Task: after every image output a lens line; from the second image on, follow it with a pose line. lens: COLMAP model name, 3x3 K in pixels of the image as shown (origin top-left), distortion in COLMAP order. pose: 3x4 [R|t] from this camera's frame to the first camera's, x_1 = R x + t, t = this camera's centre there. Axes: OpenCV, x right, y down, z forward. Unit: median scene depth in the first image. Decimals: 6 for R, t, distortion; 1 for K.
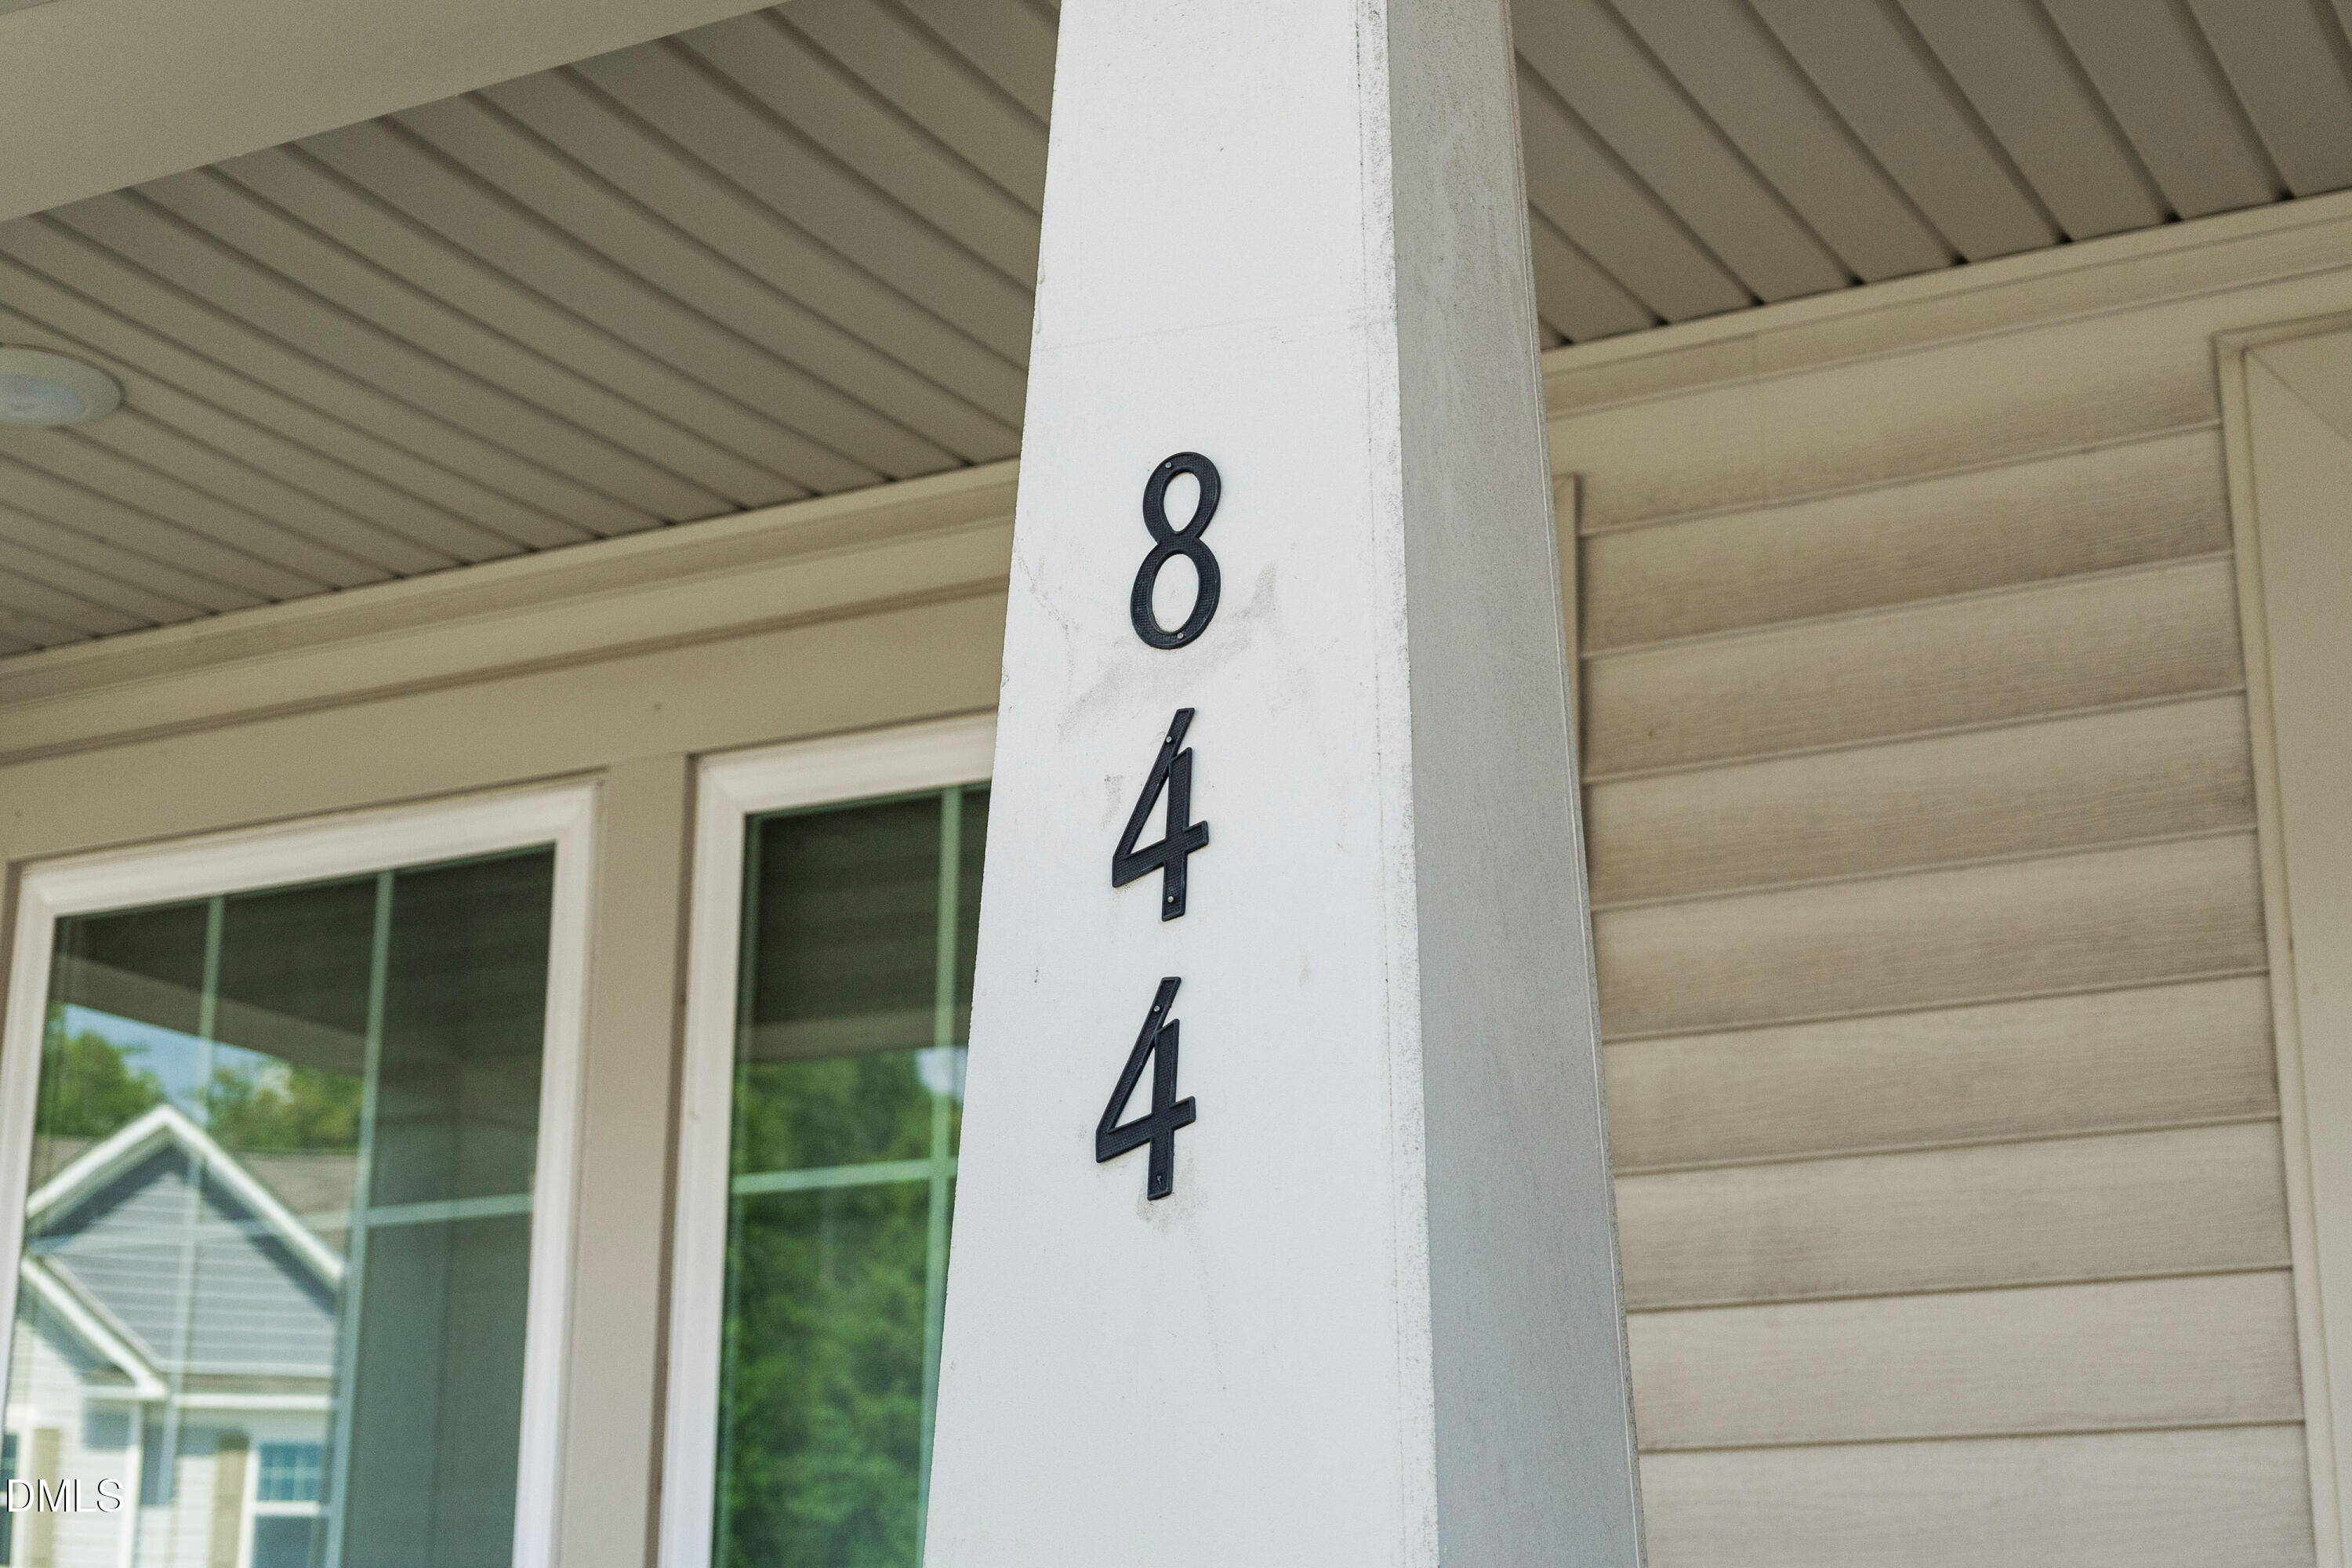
lens RADIAL K [[3455.4, 0, 1167.3], [0, 3455.4, 784.1], [0, 0, 1]] dist [0.000969, -0.028524]
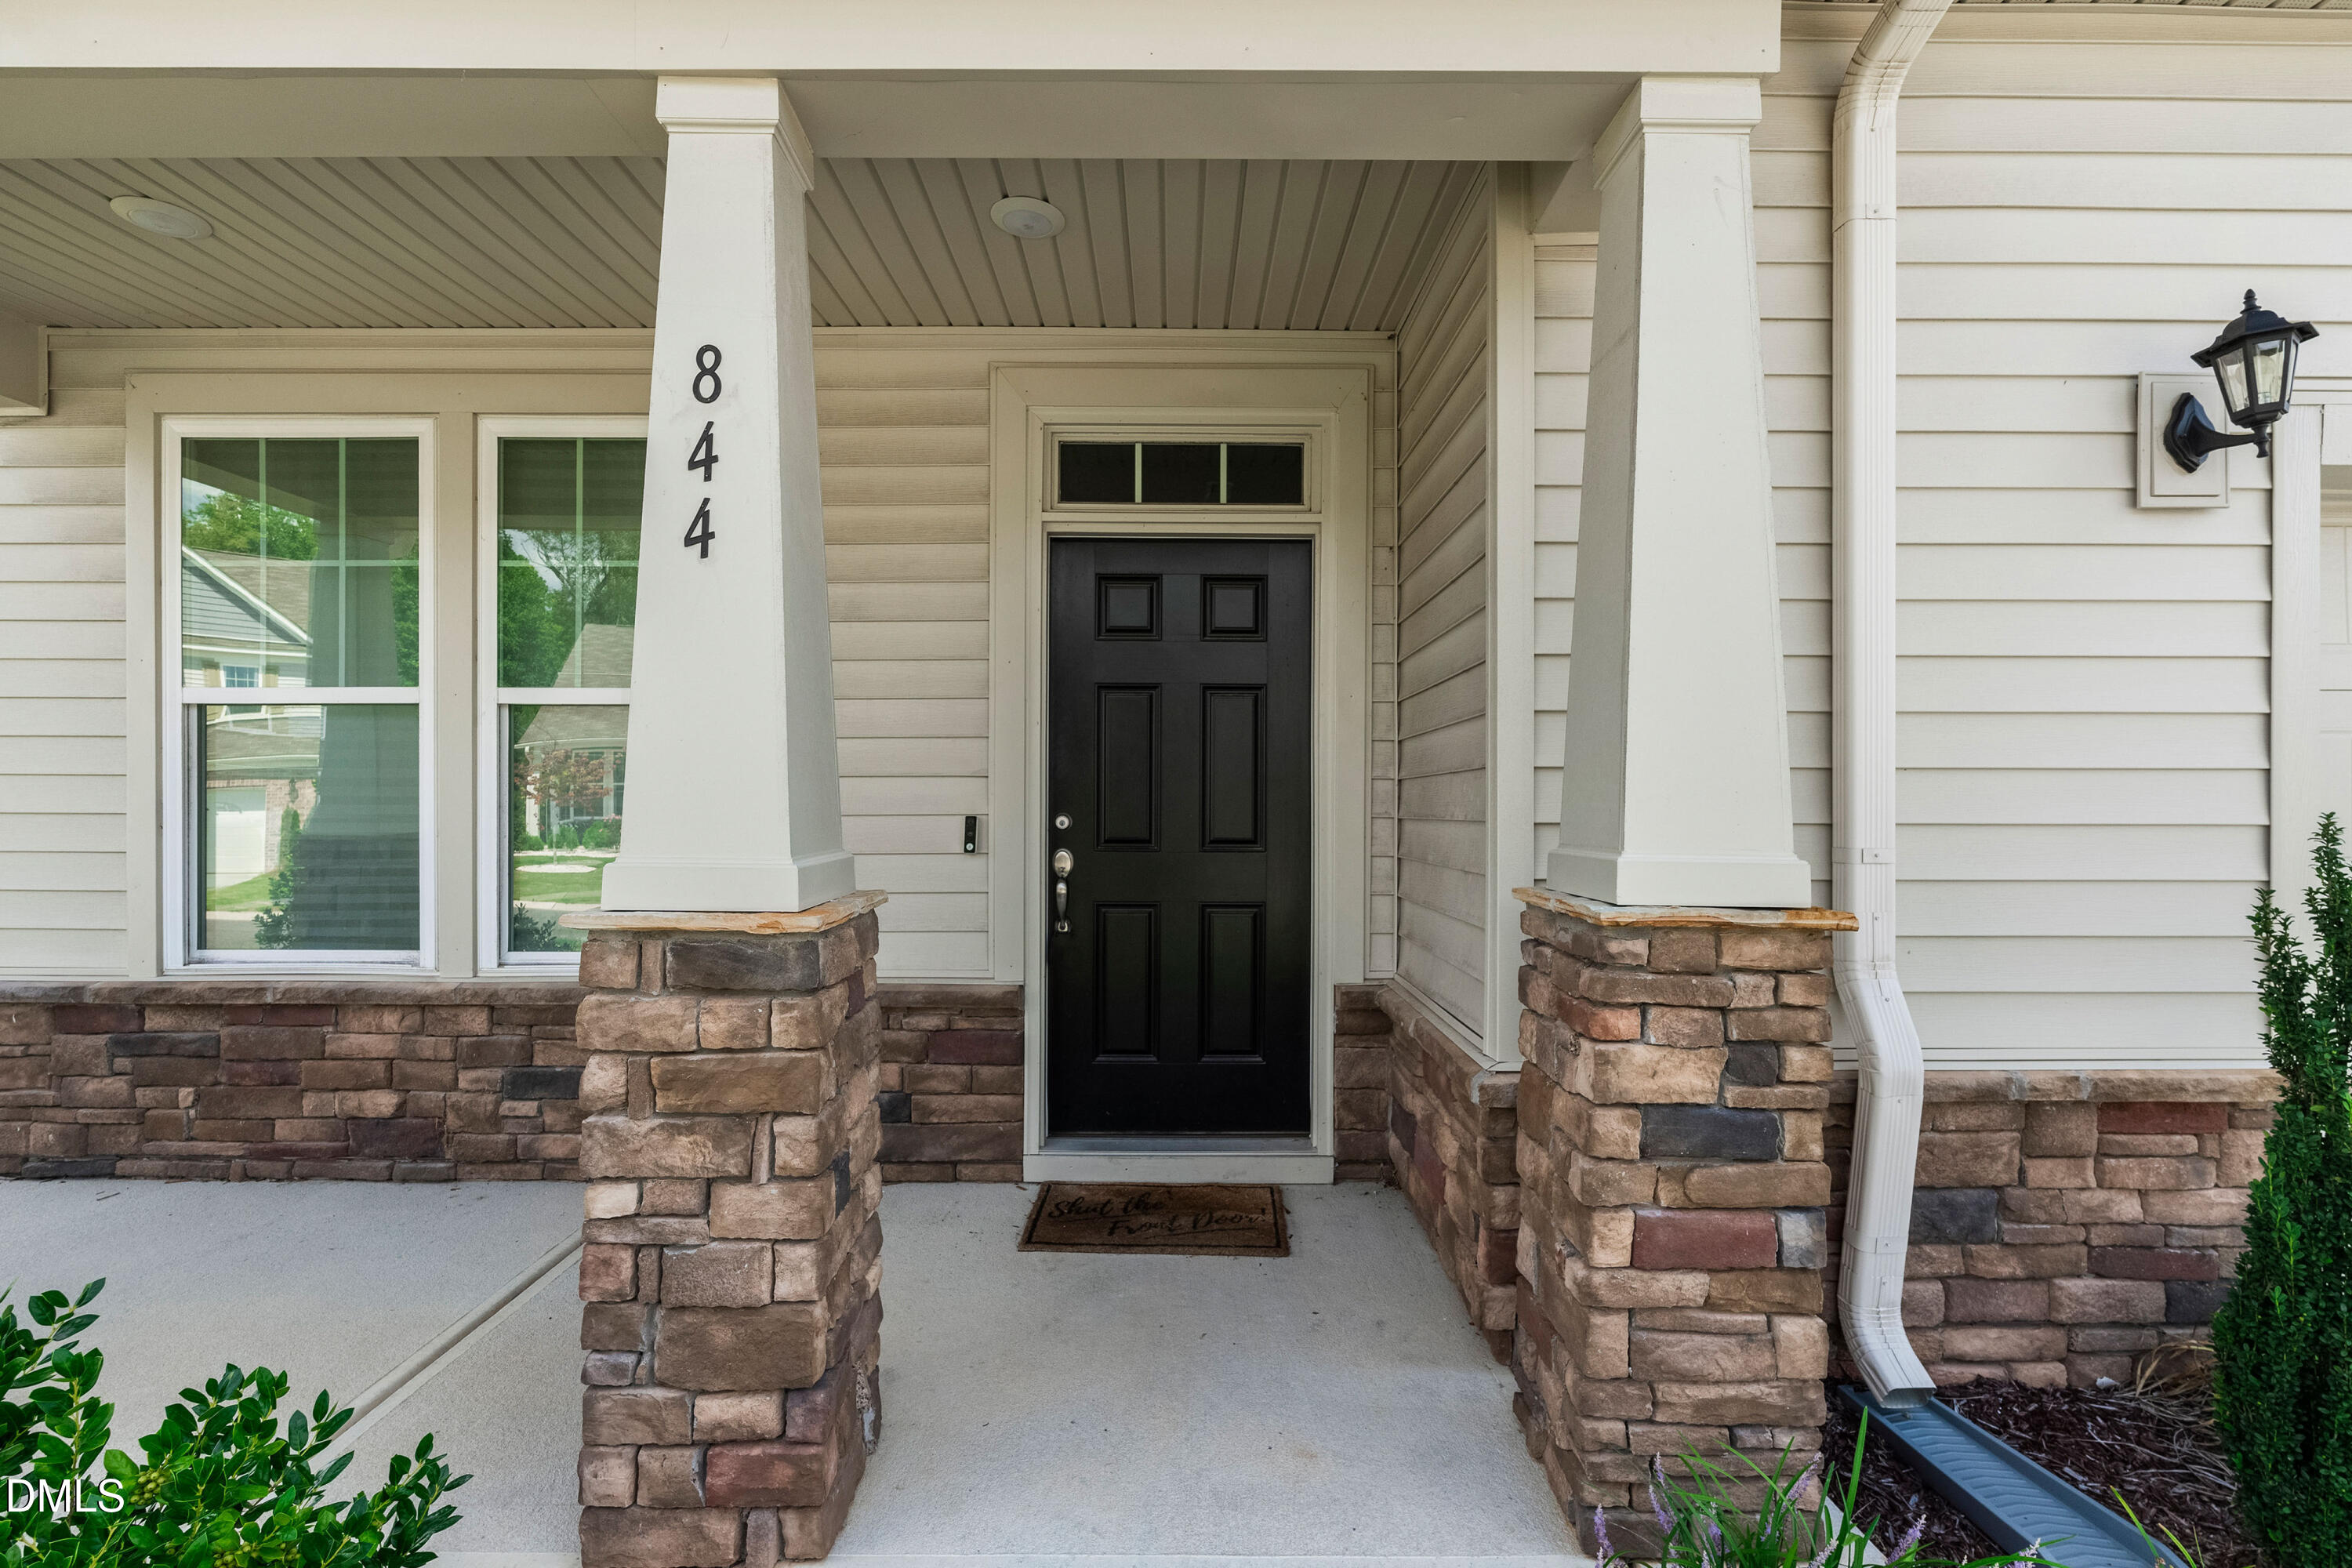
lens RADIAL K [[1034.9, 0, 1176.5], [0, 1034.9, 789.0], [0, 0, 1]] dist [-0.002120, 0.000203]
pose [[0.876845, -0.005650, 0.480739, -0.049611], [-0.126583, 0.961937, 0.242187, 0.013373], [-0.463809, -0.273214, 0.842754, -0.129107]]
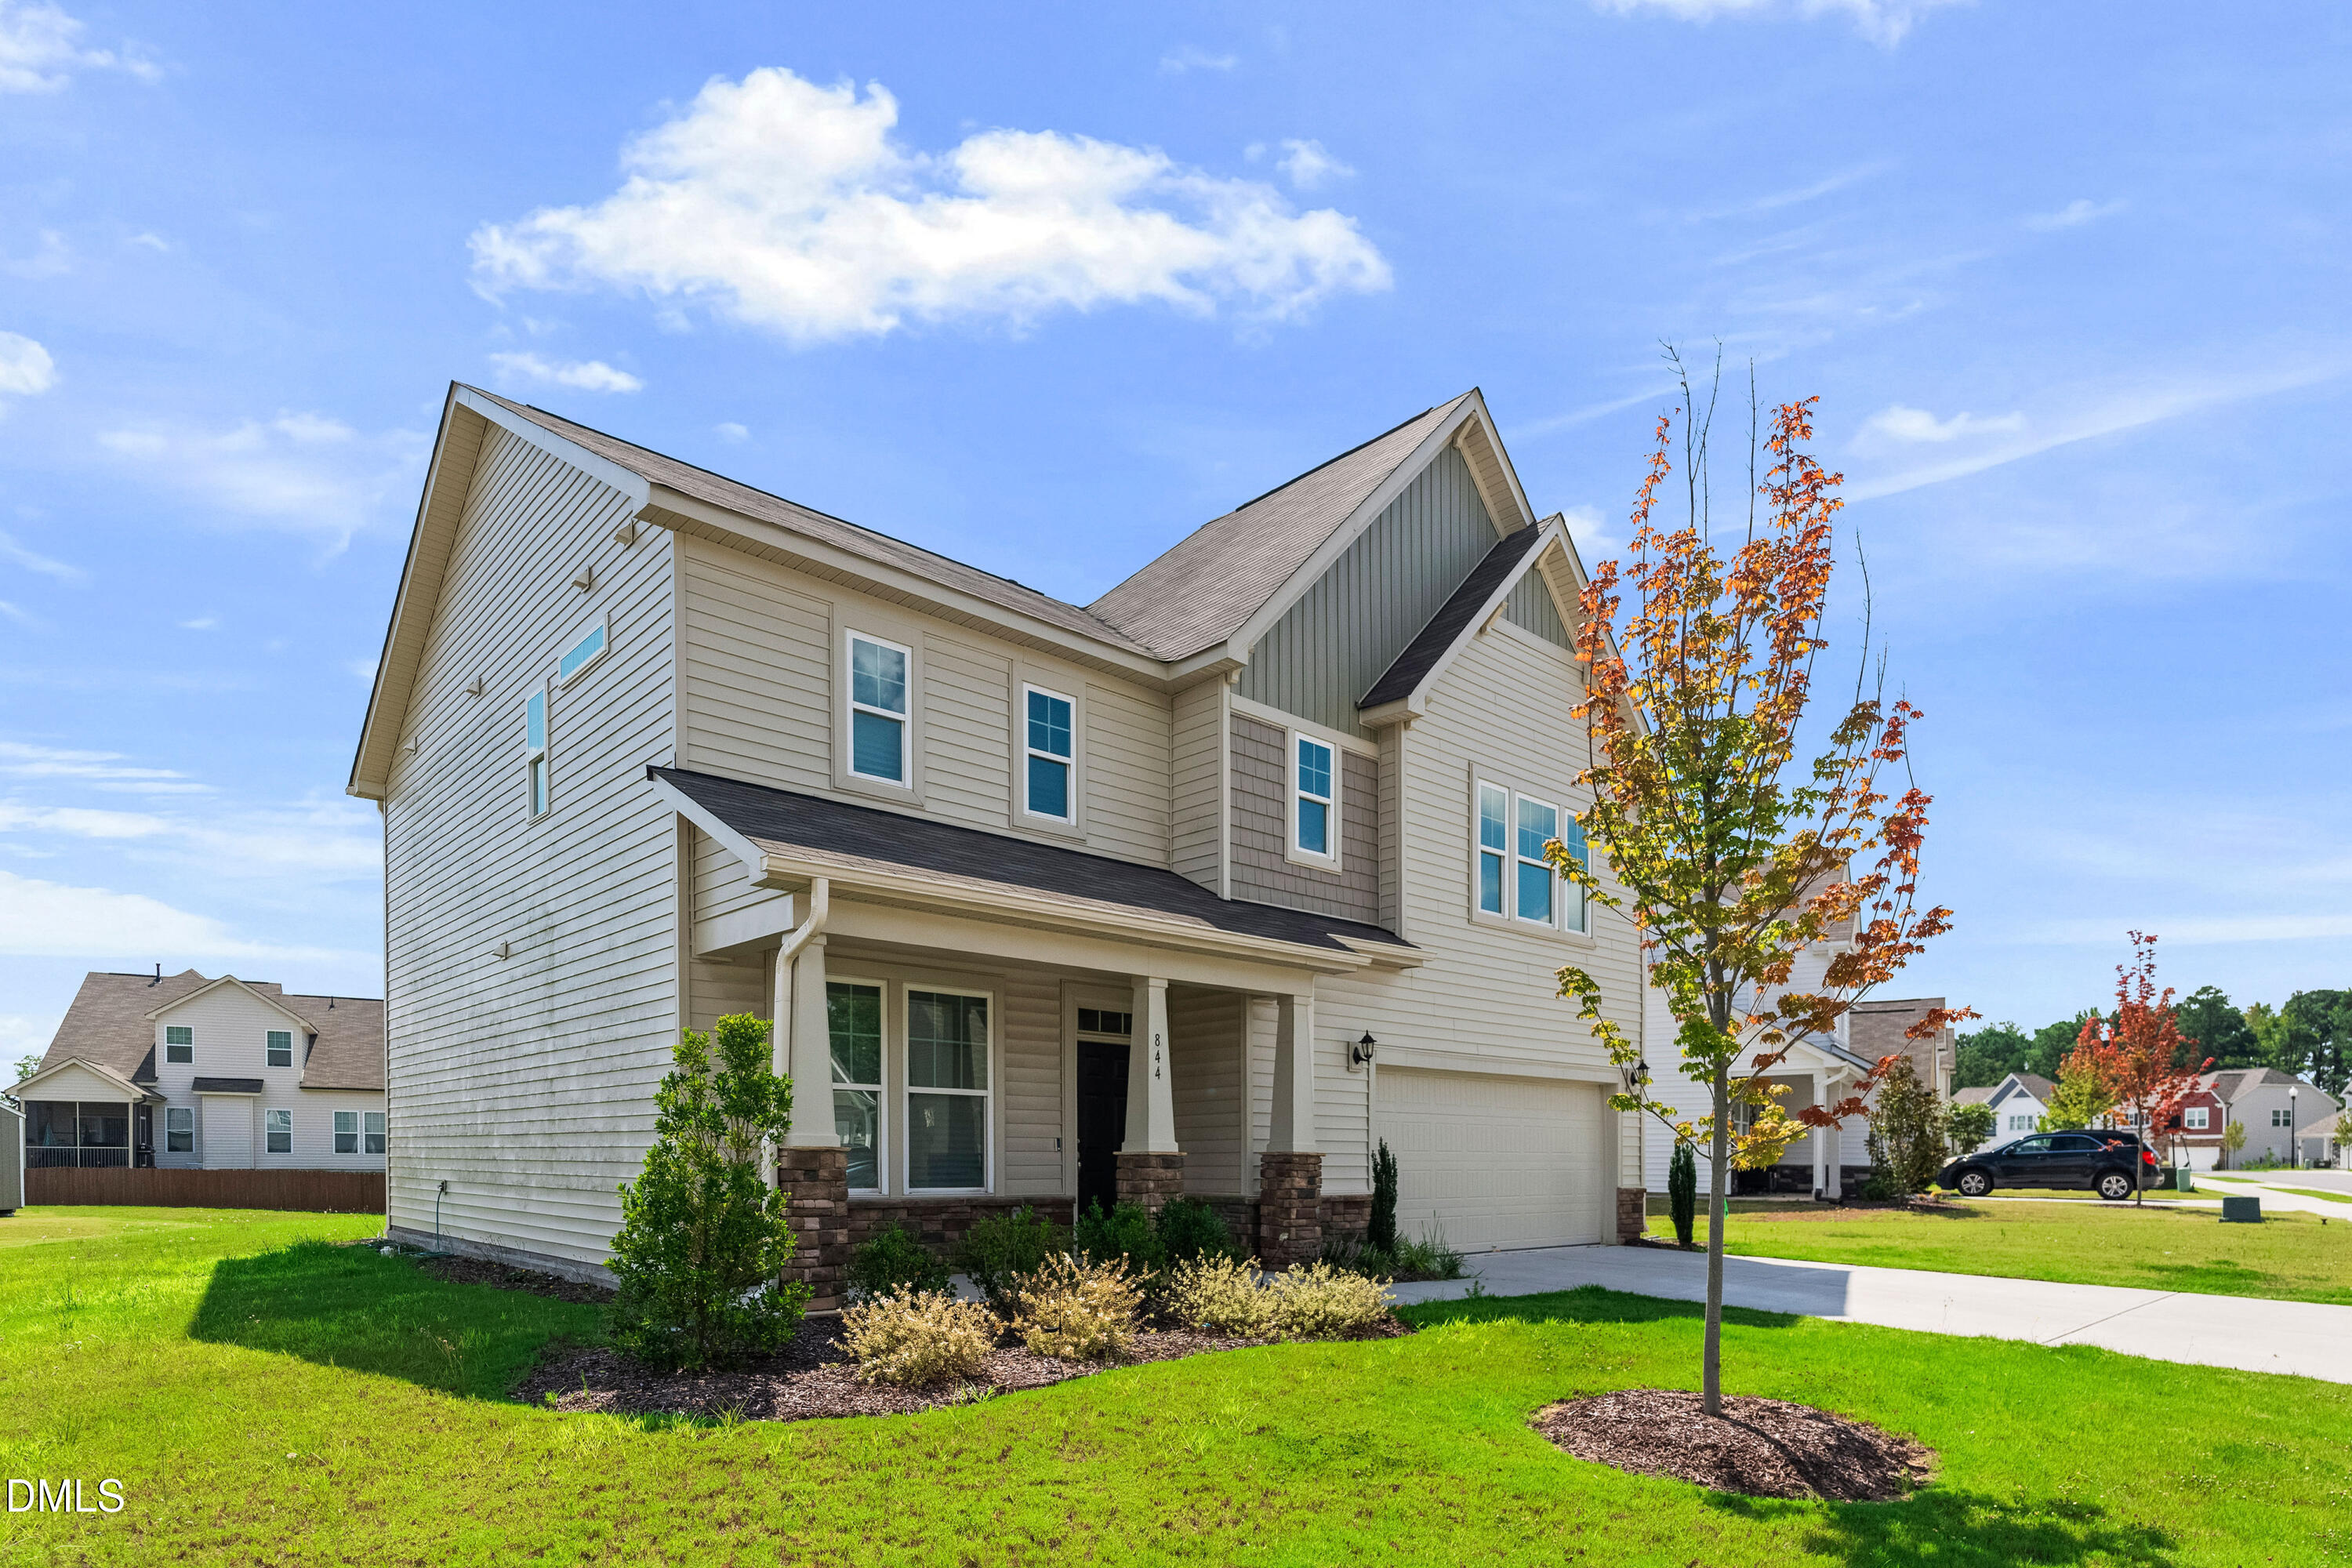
lens RADIAL K [[1283.6, 0, 1181.1], [0, 1283.6, 1143.4], [0, 0, 1]] dist [-0.003294, -0.000535]
pose [[0.348674, 0.003229, 0.937238, -3.276573], [-0.263726, 0.959927, 0.094806, -0.118849], [-0.899375, -0.280231, 0.335553, -0.762930]]
